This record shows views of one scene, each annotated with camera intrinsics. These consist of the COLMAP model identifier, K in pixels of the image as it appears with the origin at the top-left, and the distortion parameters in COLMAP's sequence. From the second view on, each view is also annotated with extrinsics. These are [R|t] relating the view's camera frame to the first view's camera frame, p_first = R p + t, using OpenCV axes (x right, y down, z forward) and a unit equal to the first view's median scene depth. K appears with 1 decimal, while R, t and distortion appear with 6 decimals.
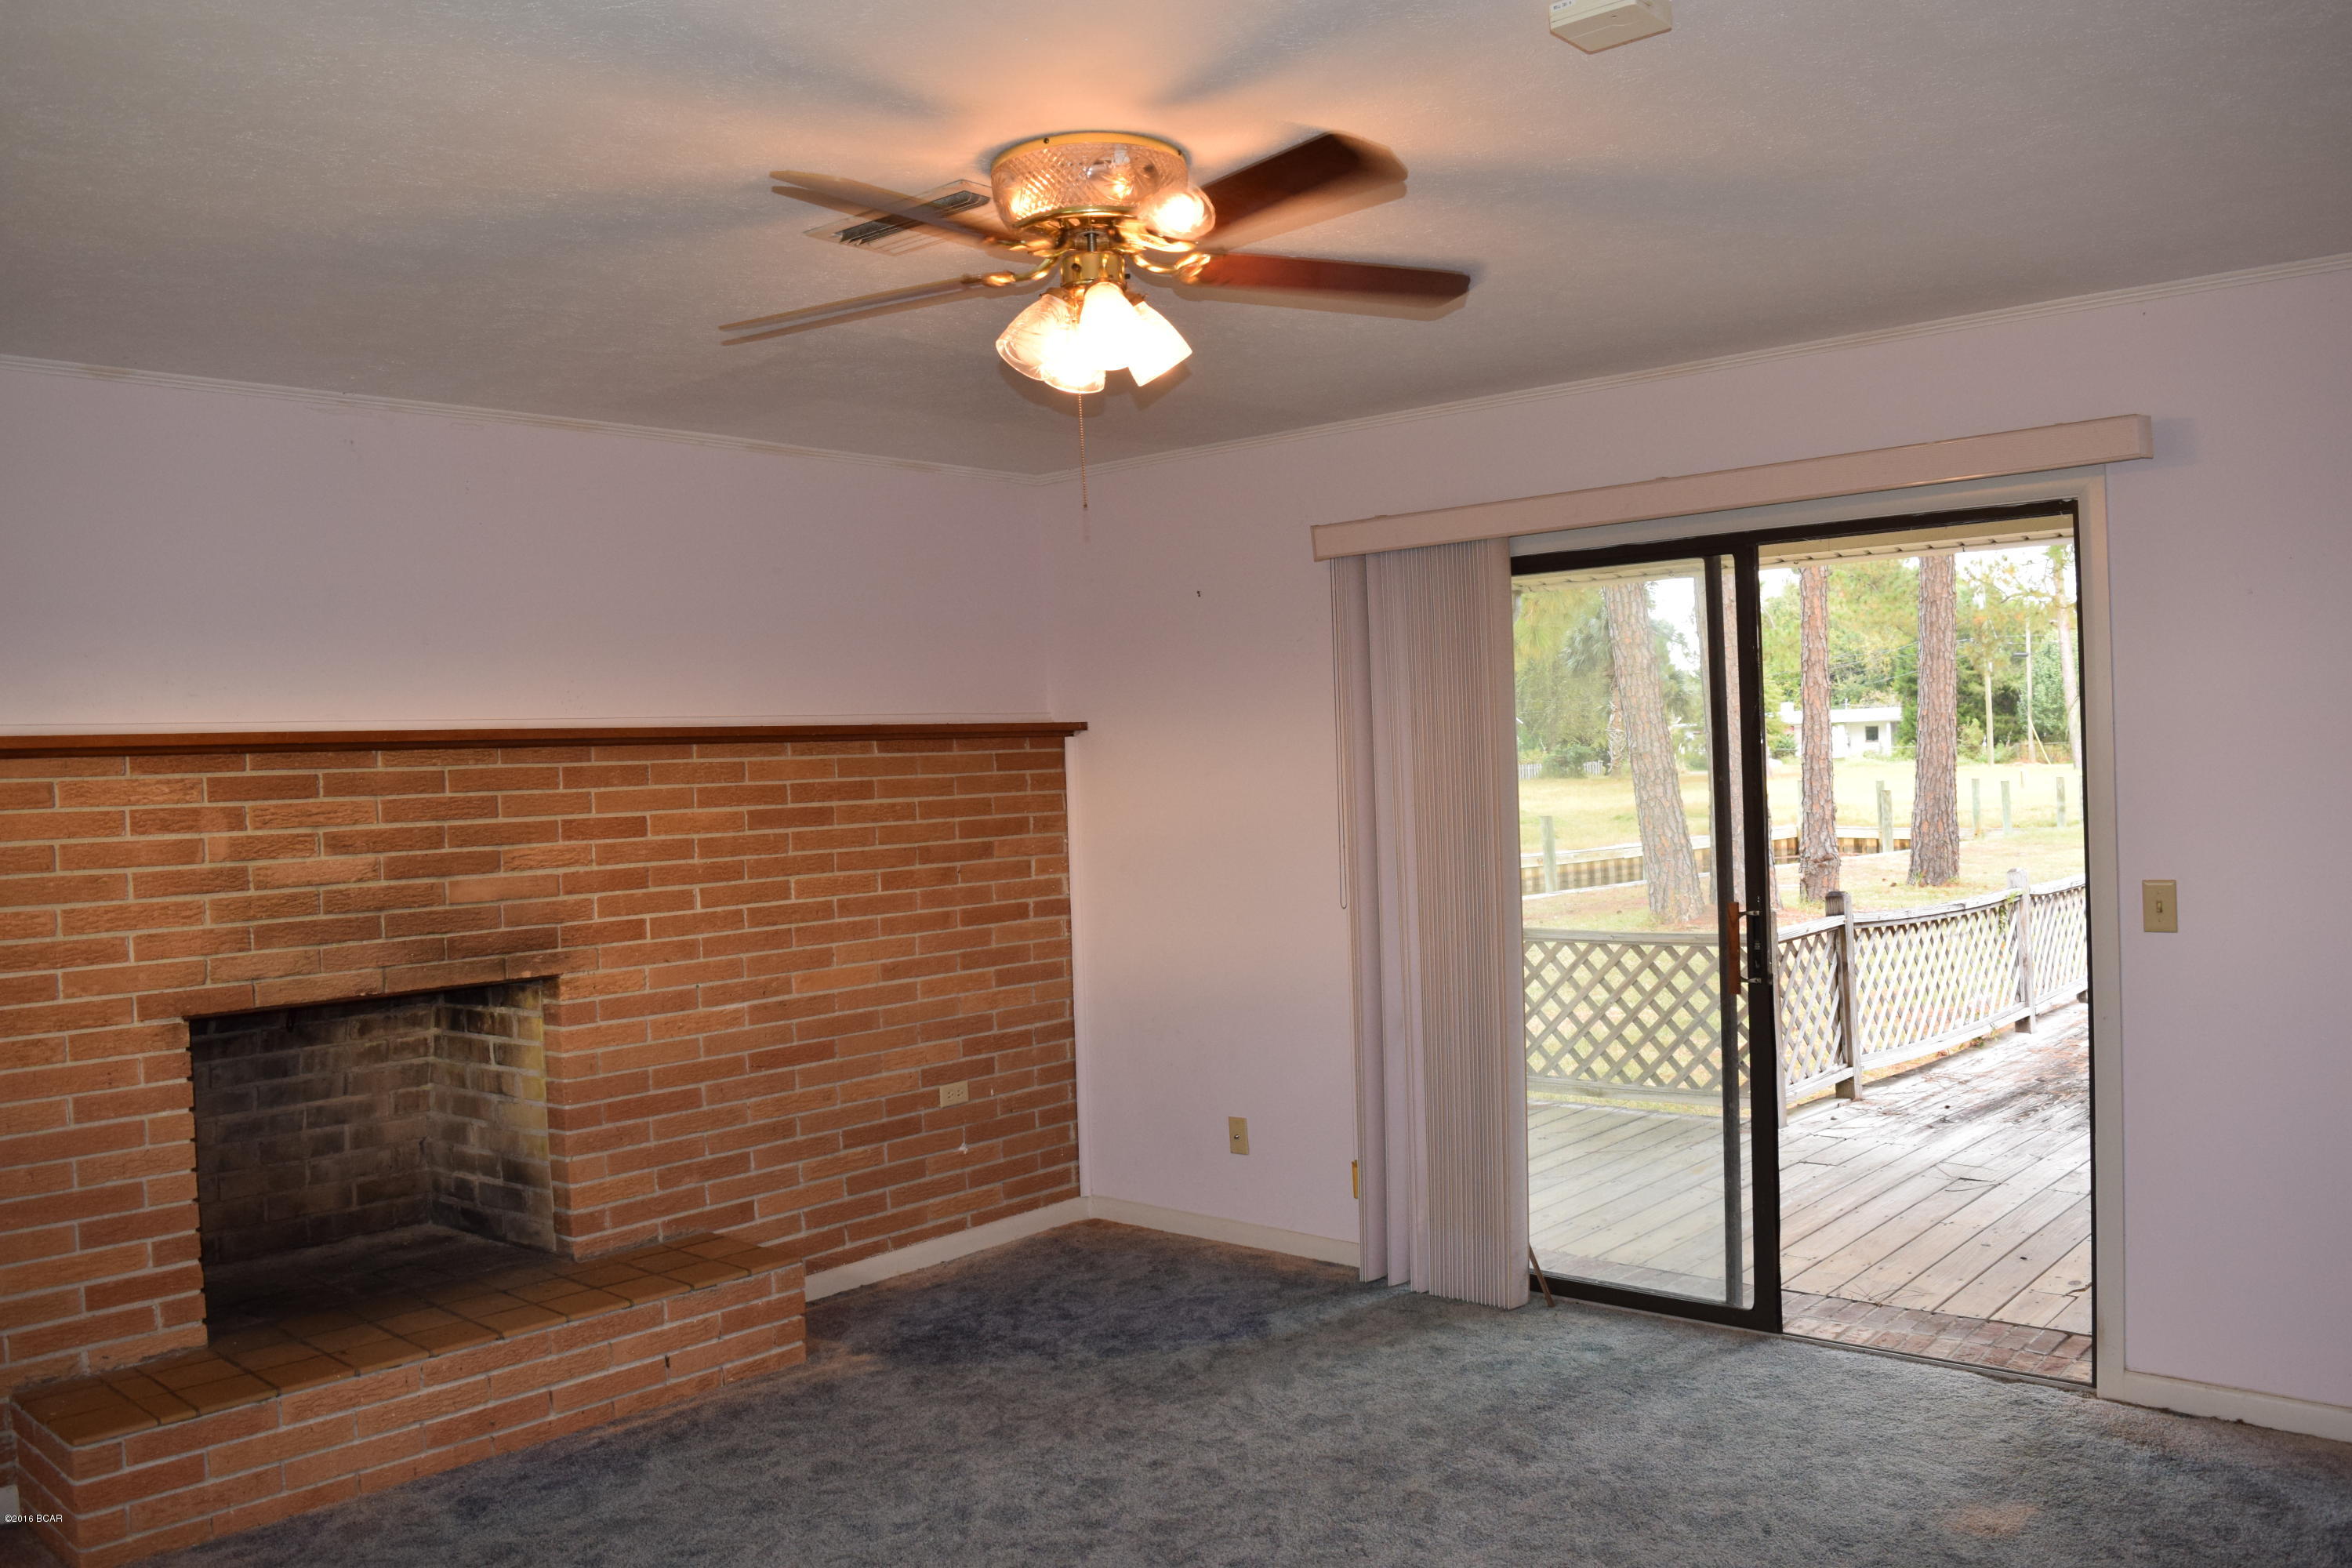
lens RADIAL K [[1855.6, 0, 1187.3], [0, 1855.6, 783.6], [0, 0, 1]] dist [-0.098988, 0.028554]
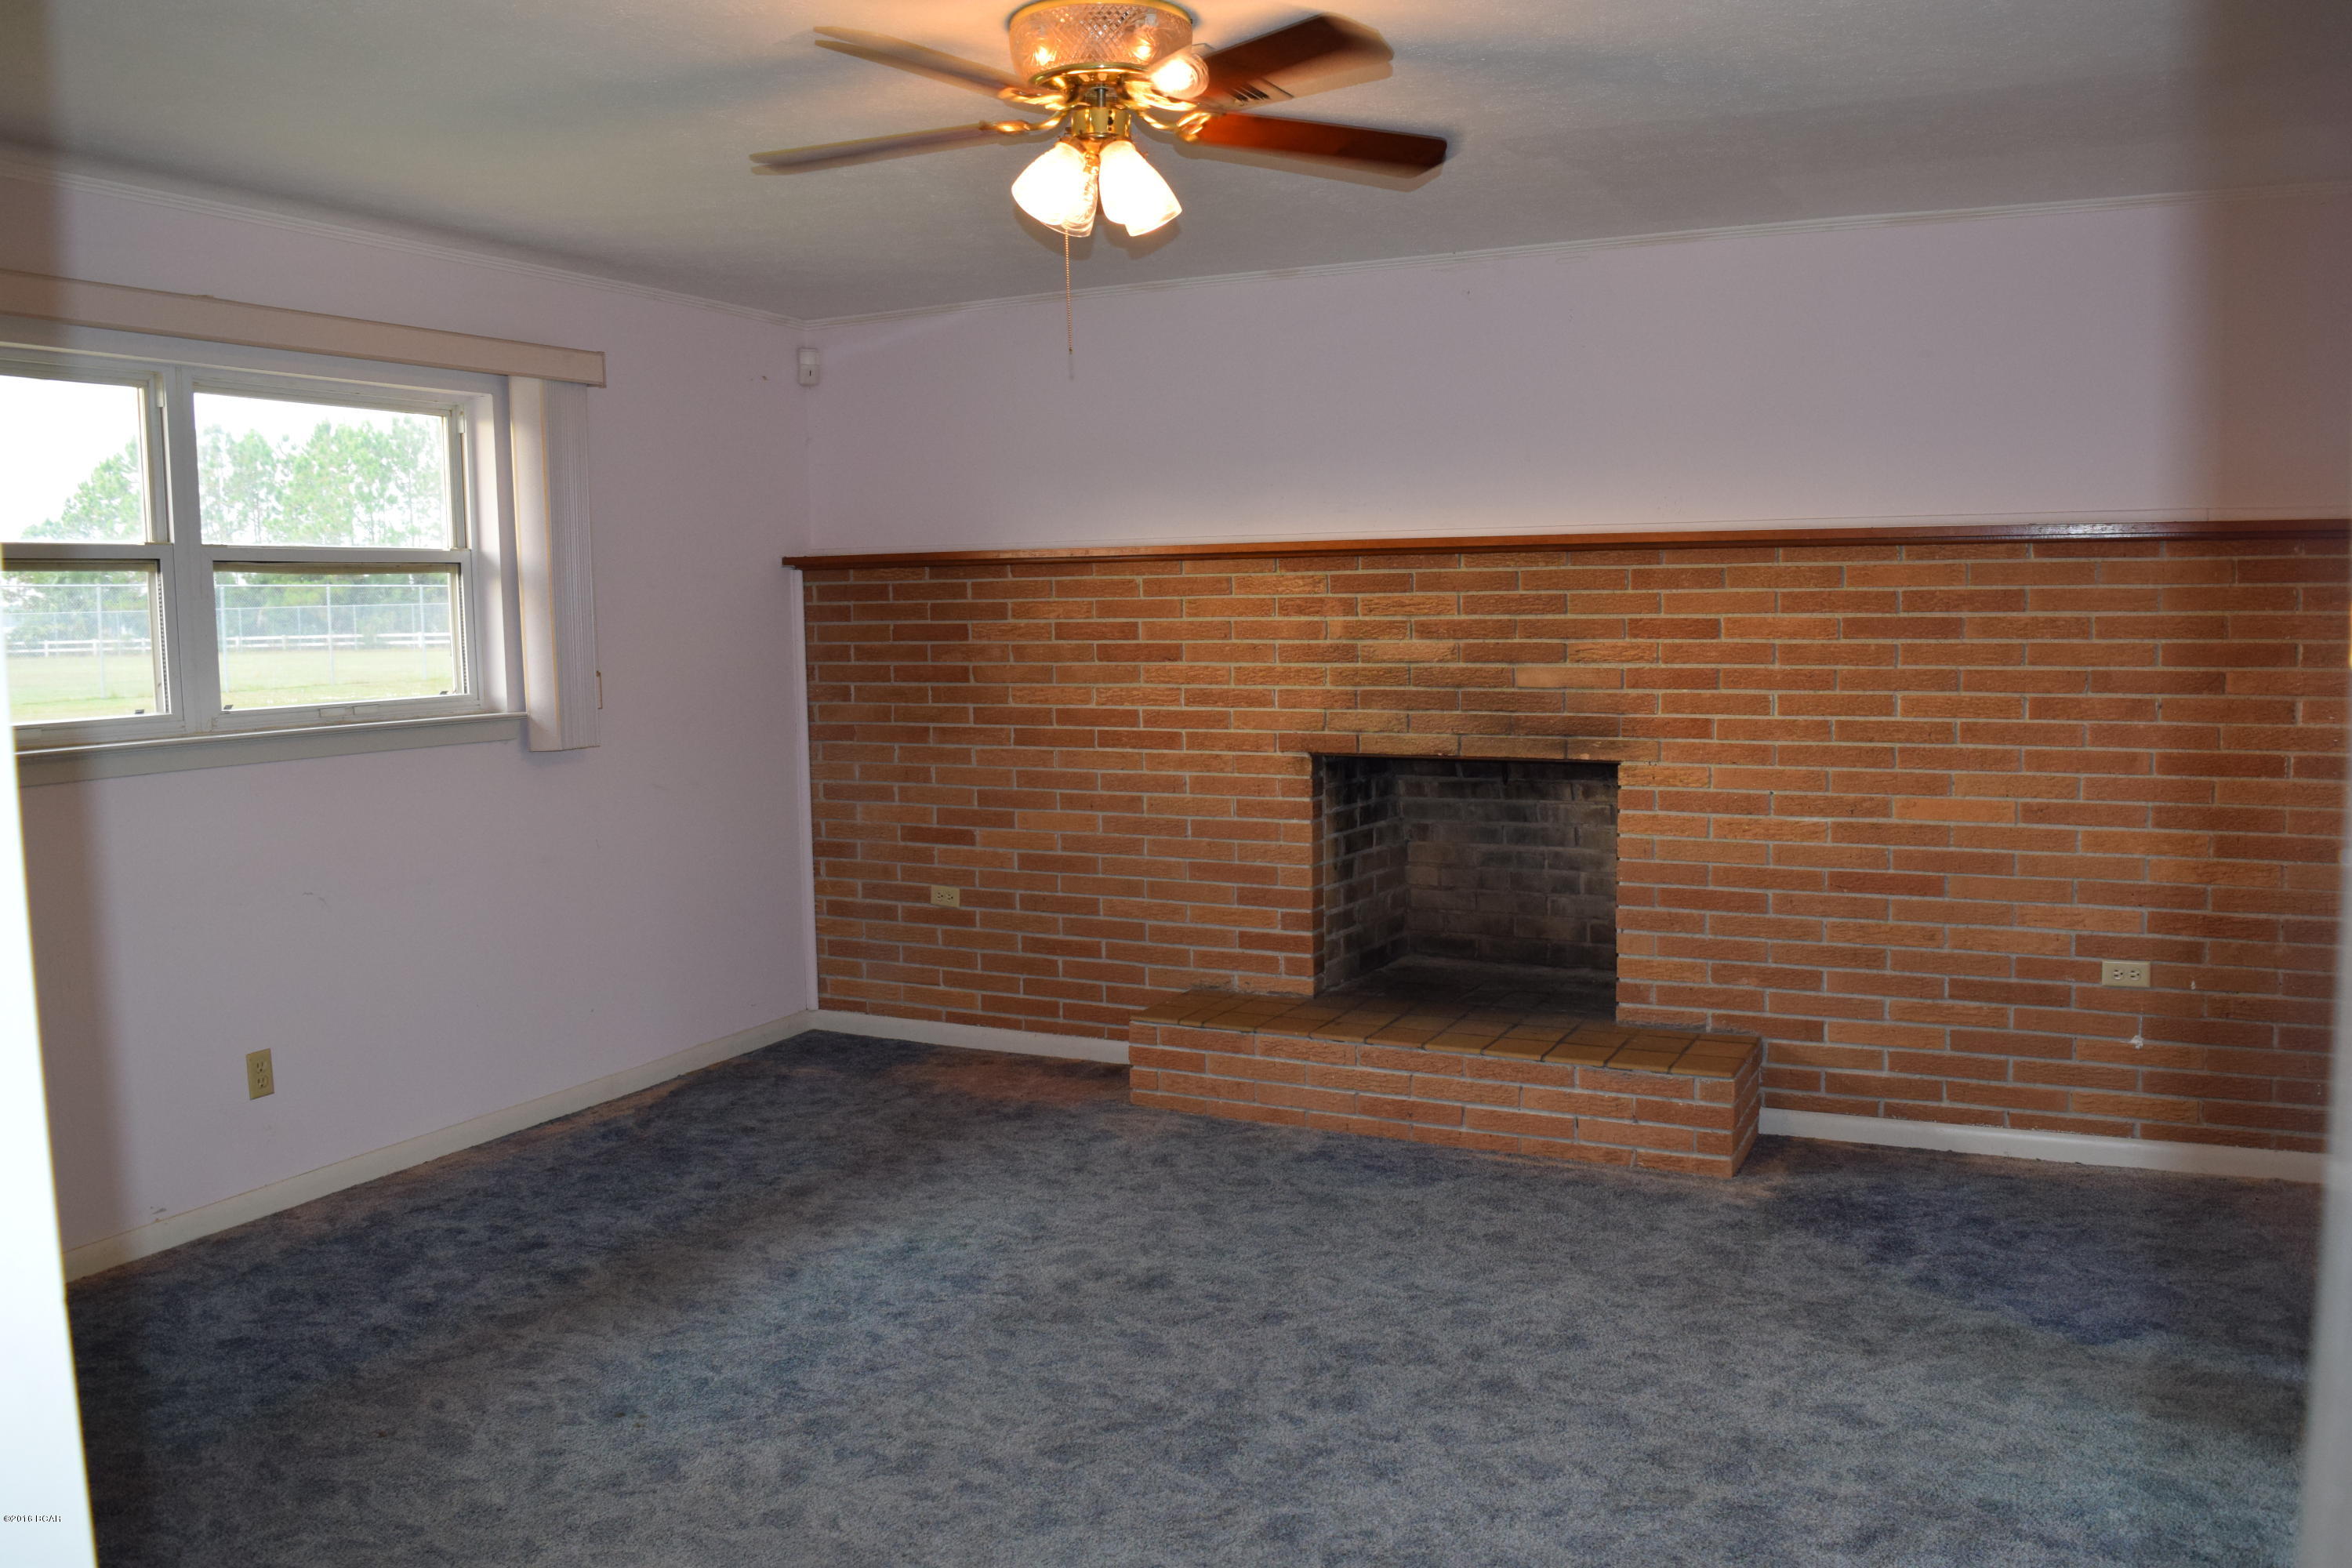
lens RADIAL K [[1855.6, 0, 1188.0], [0, 1855.6, 784.3], [0, 0, 1]] dist [-0.098988, 0.028554]
pose [[0.263528, 0.125019, -0.956516, 0.639916], [-0.006515, 0.991774, 0.127833, -0.020515], [0.964630, -0.027455, 0.262175, 0.467338]]
